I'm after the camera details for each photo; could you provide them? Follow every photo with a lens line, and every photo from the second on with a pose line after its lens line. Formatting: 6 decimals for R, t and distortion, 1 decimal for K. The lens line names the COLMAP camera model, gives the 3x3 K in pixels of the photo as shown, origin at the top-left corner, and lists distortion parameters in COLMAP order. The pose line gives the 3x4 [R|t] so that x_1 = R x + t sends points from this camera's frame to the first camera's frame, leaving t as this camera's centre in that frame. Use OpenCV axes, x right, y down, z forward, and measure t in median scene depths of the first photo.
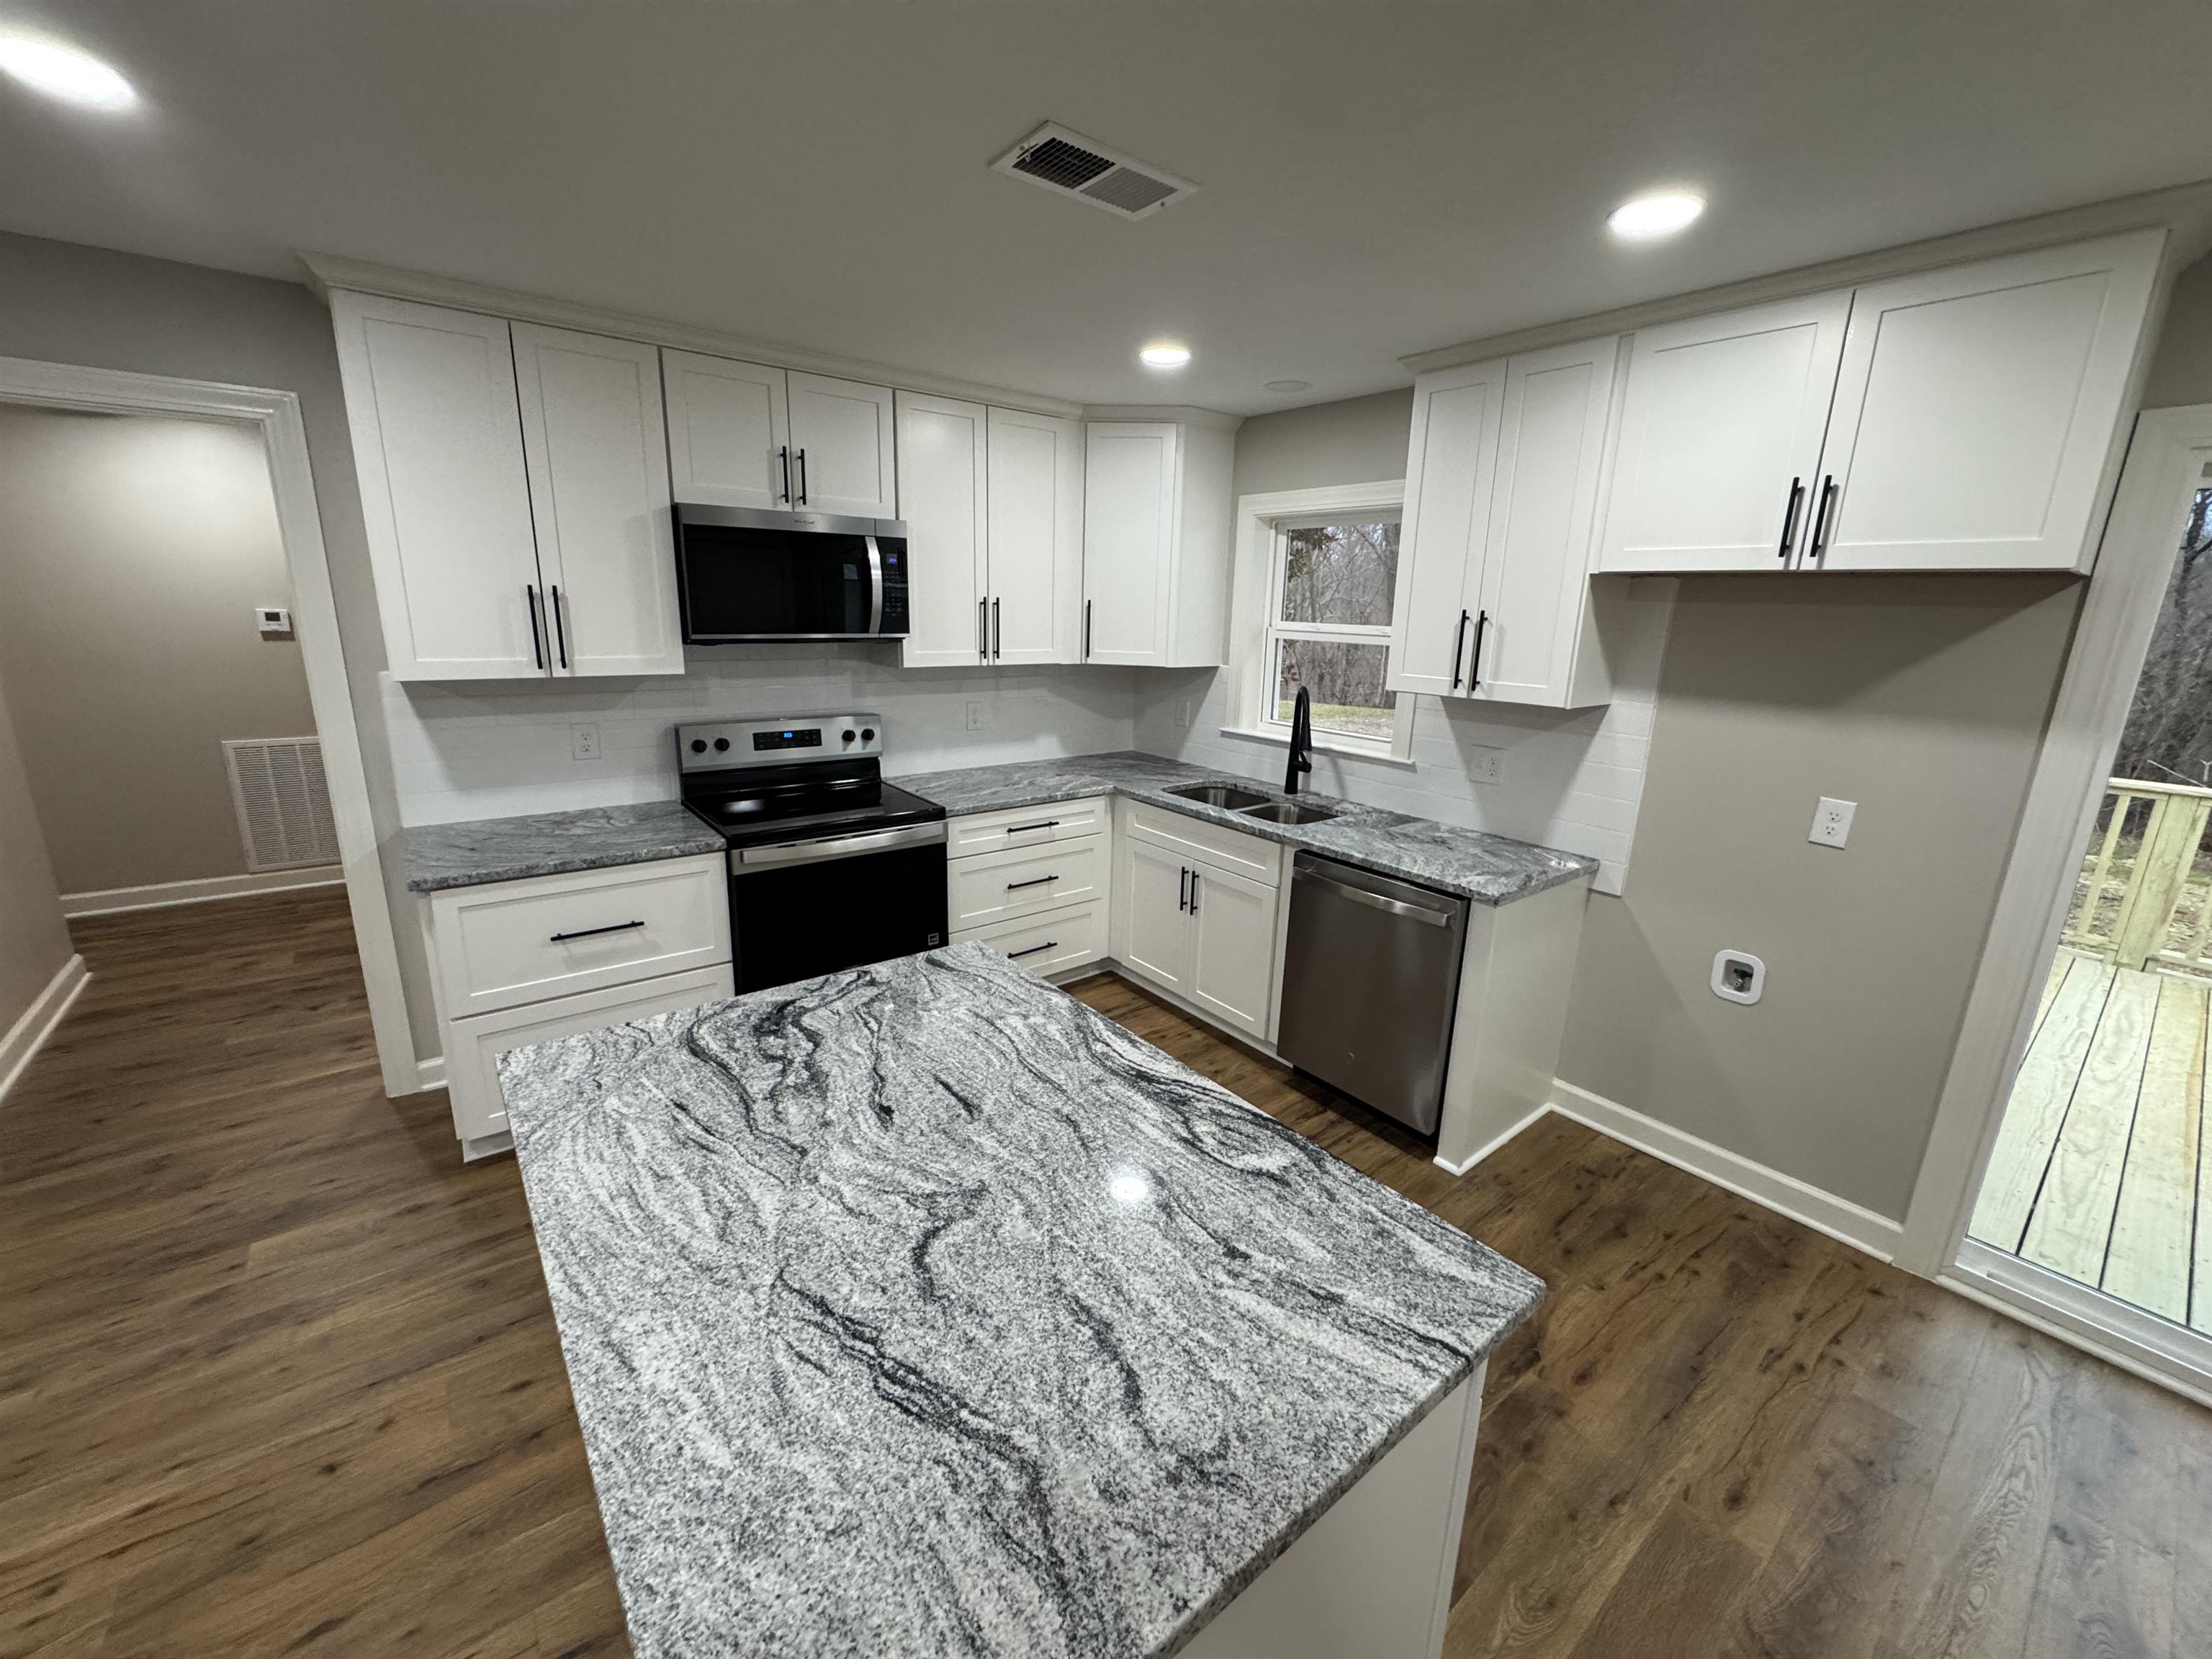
lens RADIAL K [[880.0, 0, 1104.1], [0, 880.0, 819.3], [0, 0, 1]] dist [-0.002410, 0.000326]
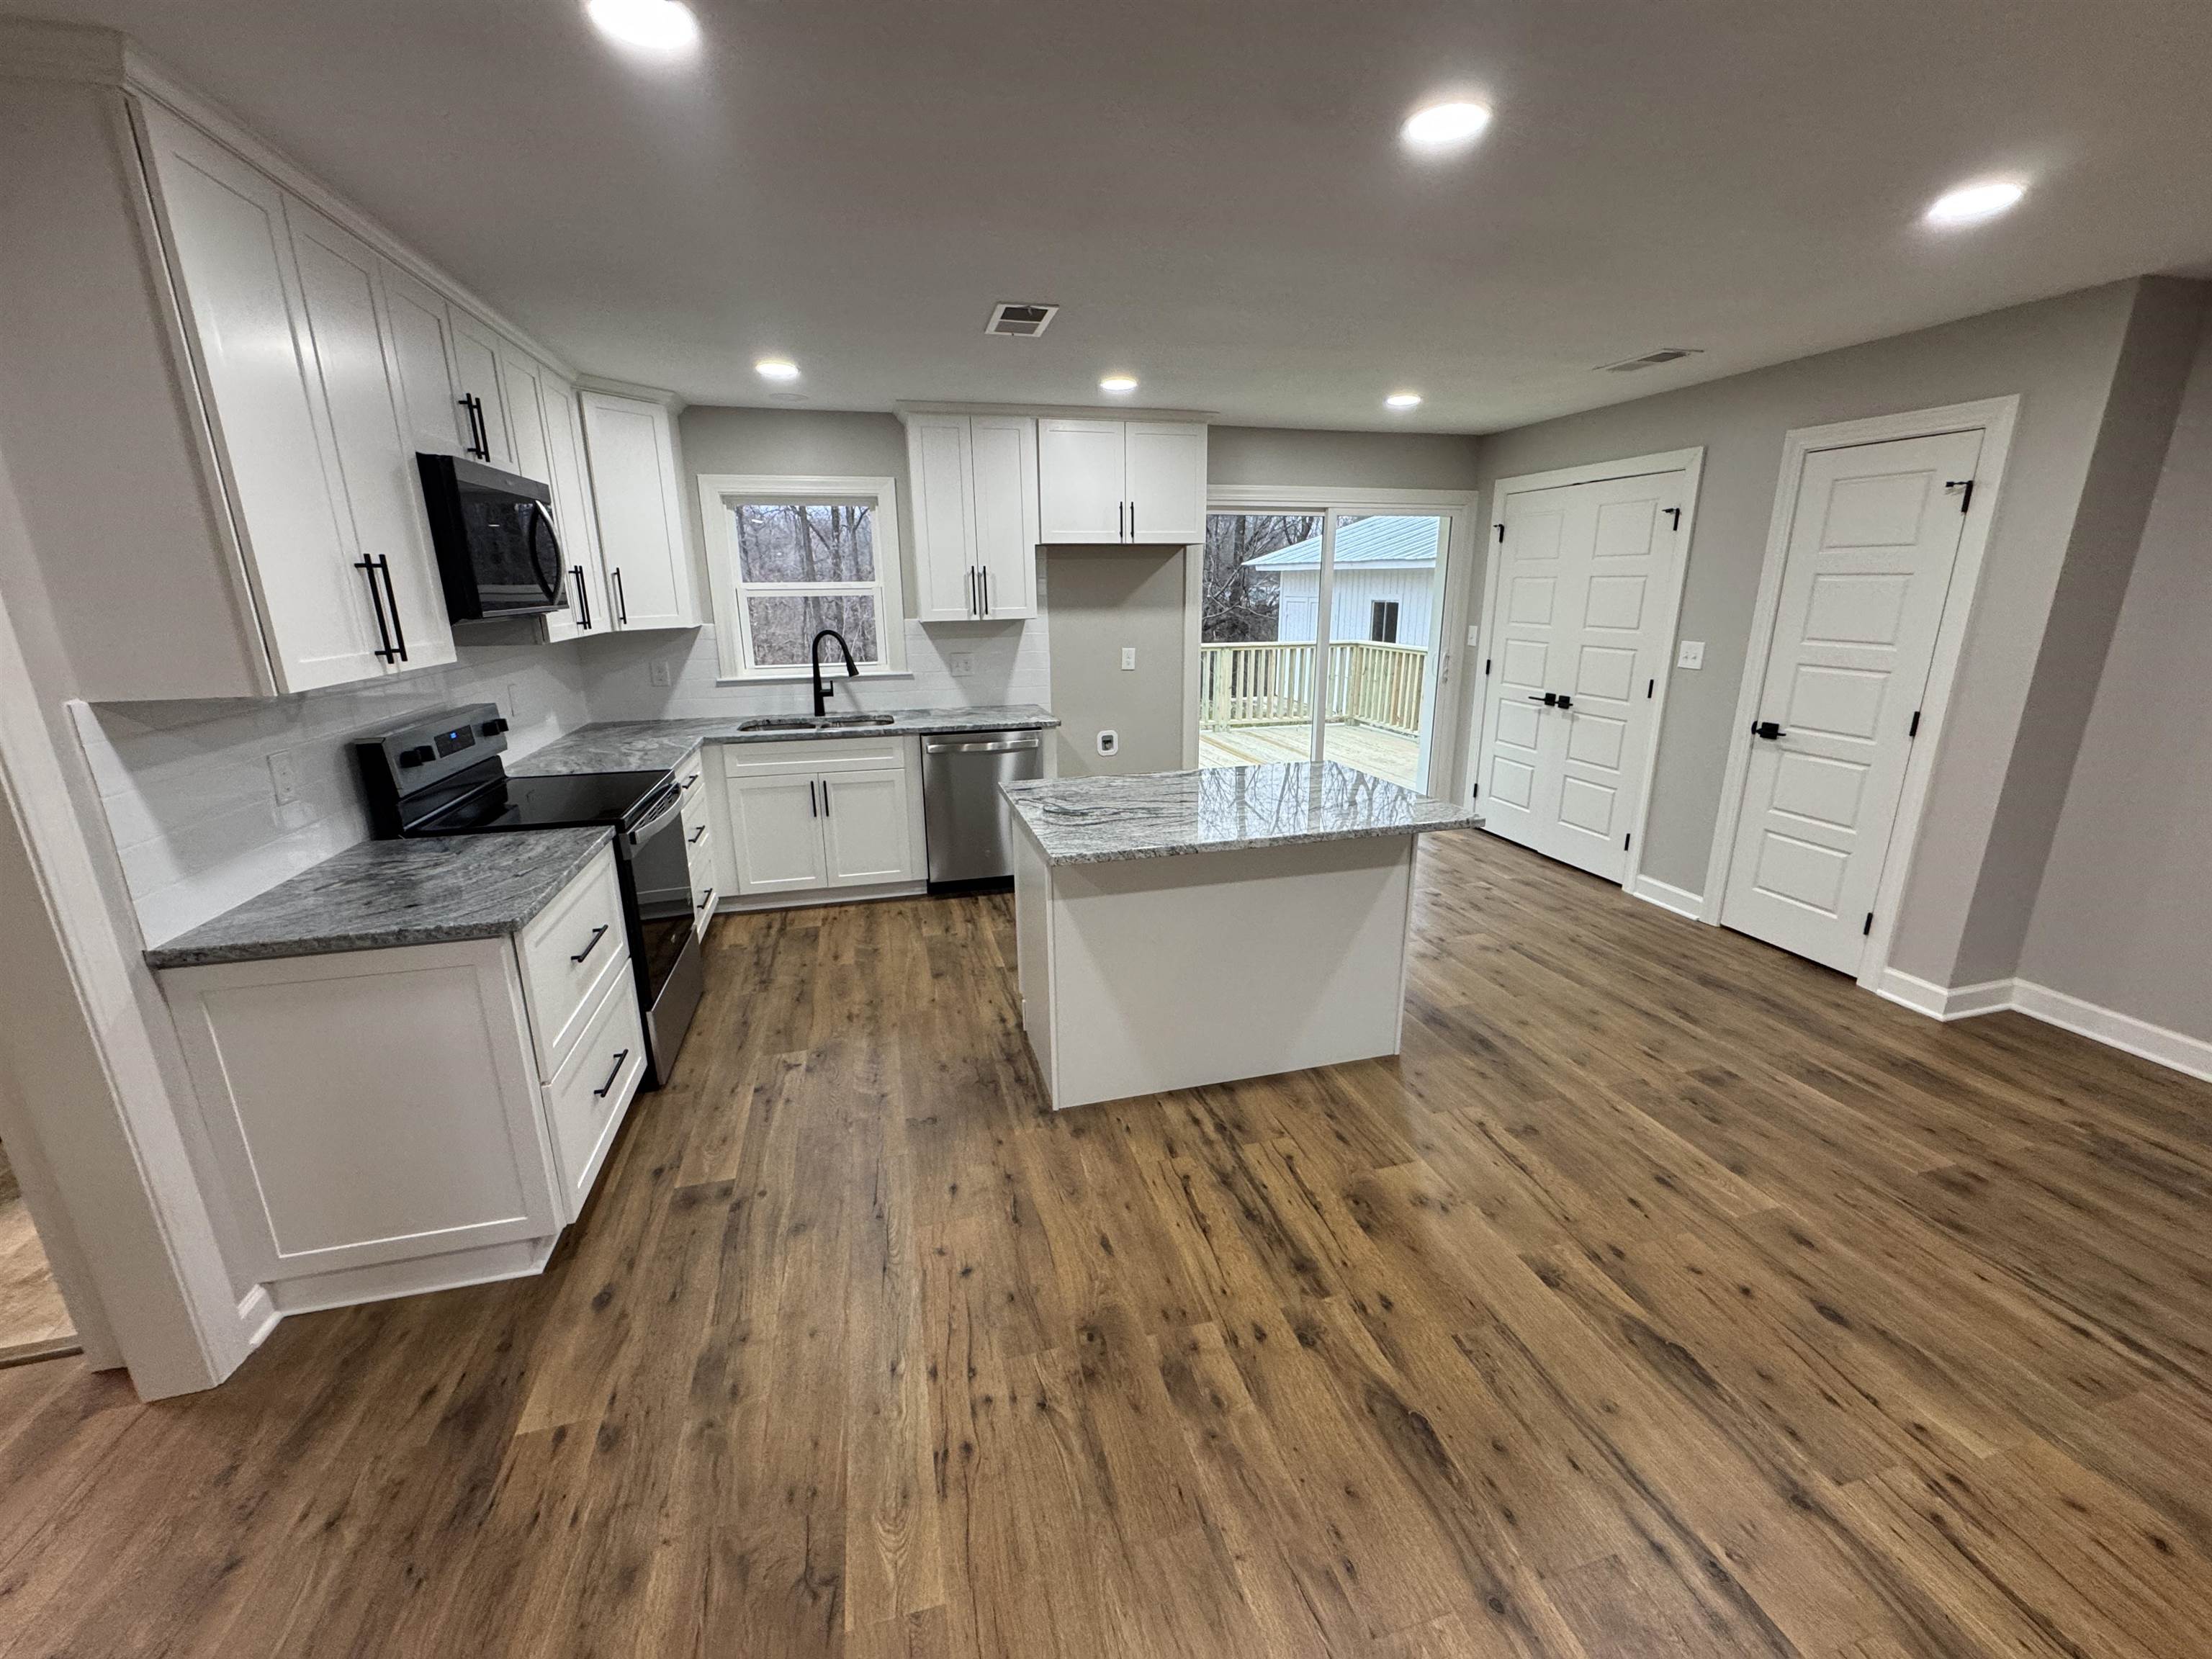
lens RADIAL K [[880.0, 0, 1102.9], [0, 880.0, 819.5], [0, 0, 1]] dist [-0.002410, 0.000326]
pose [[0.397472, -0.270786, 0.876750, -1.056286], [0.240997, 0.952731, 0.184997, -0.031568], [-0.885402, 0.137763, 0.443942, 0.116395]]
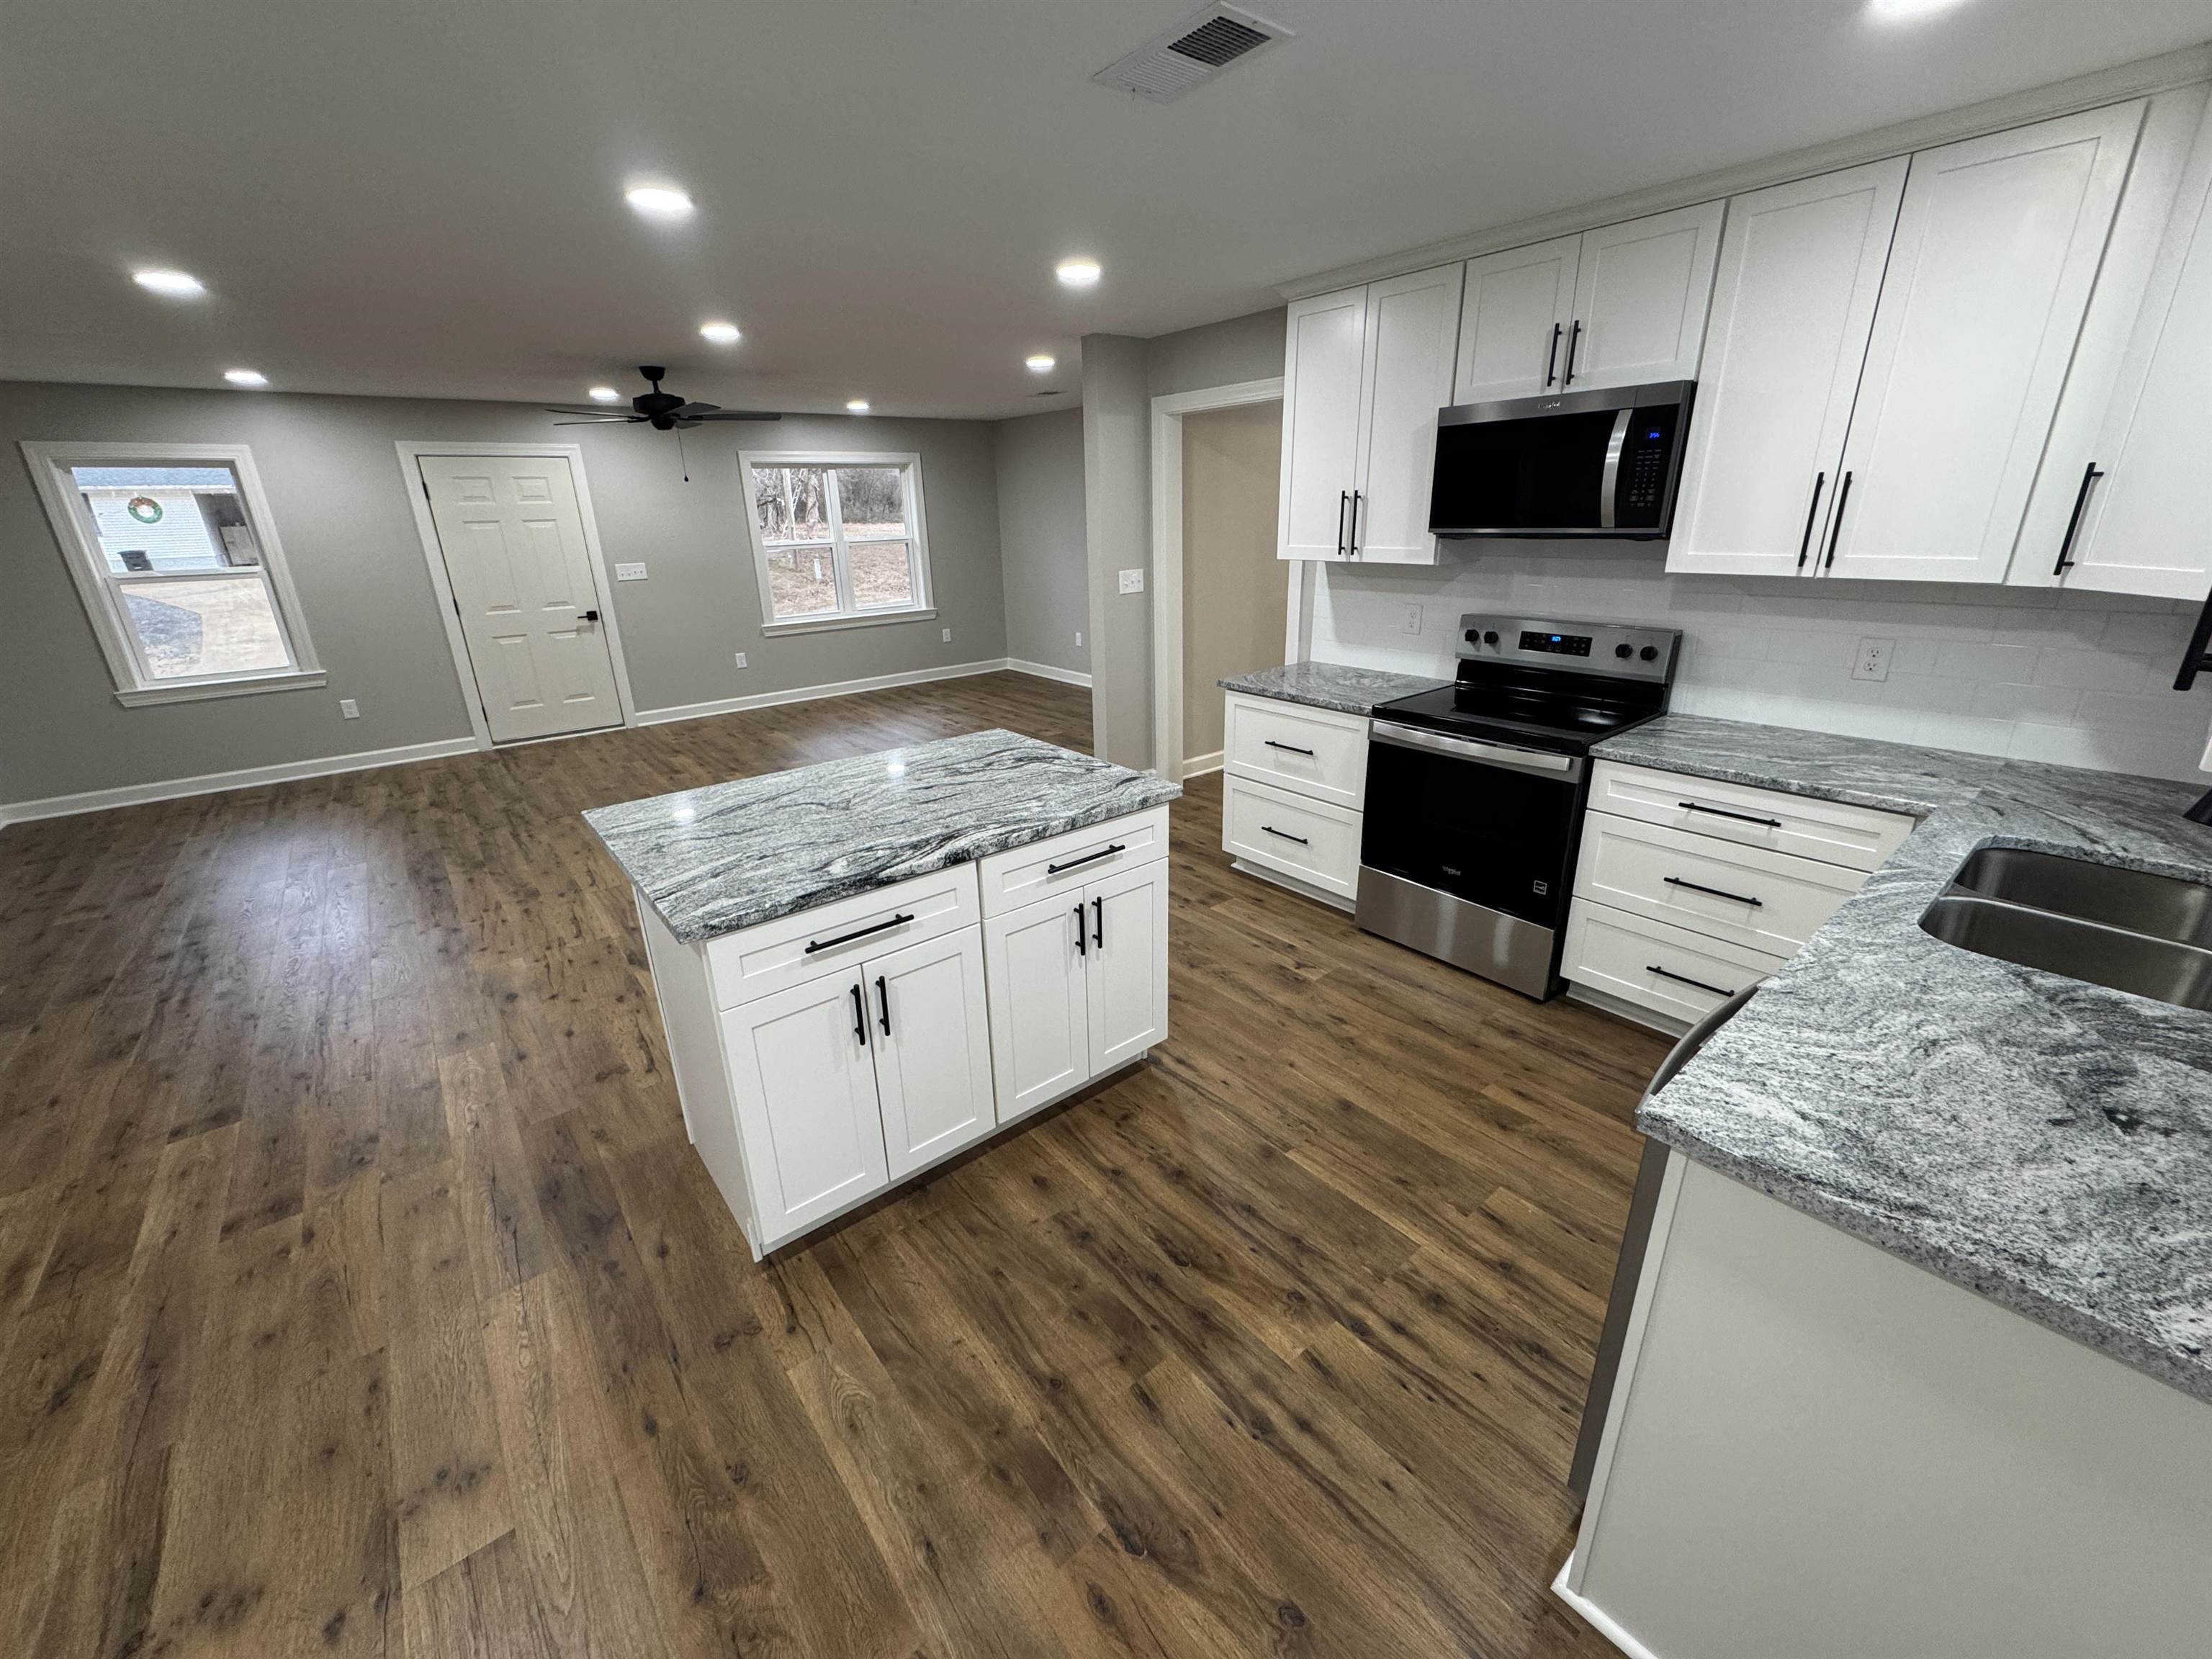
lens RADIAL K [[880.0, 0, 1105.3], [0, 880.0, 820.7], [0, 0, 1]] dist [-0.002410, 0.000326]
pose [[0.014193, 0.308588, -0.951090, 0.732611], [-0.216065, 0.929660, 0.298410, -0.111409], [0.976276, 0.201262, 0.079869, 0.592194]]
